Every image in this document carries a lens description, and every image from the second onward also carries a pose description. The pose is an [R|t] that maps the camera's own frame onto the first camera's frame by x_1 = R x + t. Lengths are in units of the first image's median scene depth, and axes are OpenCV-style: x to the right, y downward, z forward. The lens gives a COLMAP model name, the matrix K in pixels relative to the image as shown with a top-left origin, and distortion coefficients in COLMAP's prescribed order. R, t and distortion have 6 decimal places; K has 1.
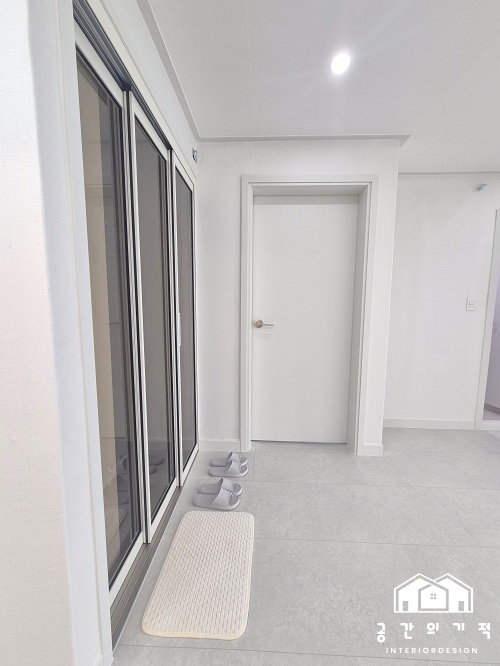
lens RADIAL K [[273.4, 0, 252.3], [0, 273.4, 334.2], [0, 0, 1]] dist [-0.002064, 0.003324]
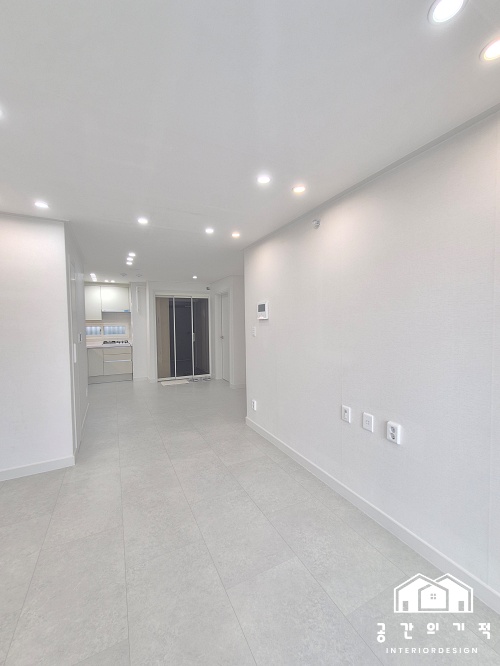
lens RADIAL K [[273.4, 0, 252.3], [0, 273.4, 334.2], [0, 0, 1]] dist [-0.002064, 0.003324]
pose [[0.494427, 0.018497, -0.869022, 2.991555], [-0.073544, 0.997079, -0.020620, -0.036529], [0.866102, 0.074106, 0.494343, -0.194432]]
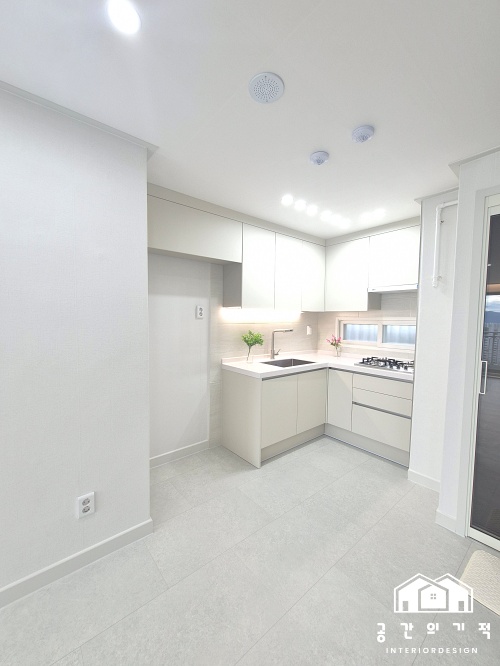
lens RADIAL K [[273.4, 0, 252.3], [0, 273.4, 334.2], [0, 0, 1]] dist [-0.002064, 0.003324]
pose [[-0.737261, 0.021860, -0.675254, 0.808751], [-0.089097, 0.987601, 0.129251, -0.144603], [0.669707, 0.155455, -0.726172, 0.522903]]
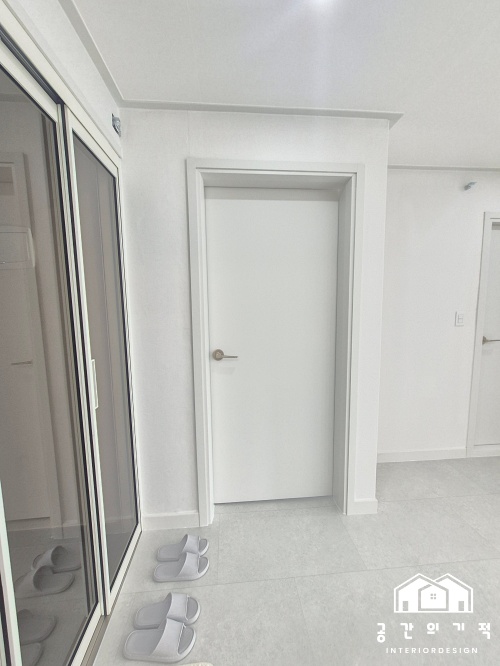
lens RADIAL K [[273.4, 0, 252.3], [0, 273.4, 334.2], [0, 0, 1]] dist [-0.002064, 0.003324]
pose [[0.991718, -0.035169, 0.123527, 0.028228], [0.034511, 0.999376, 0.007466, -0.108048], [-0.123713, -0.003141, 0.992313, 0.250748]]
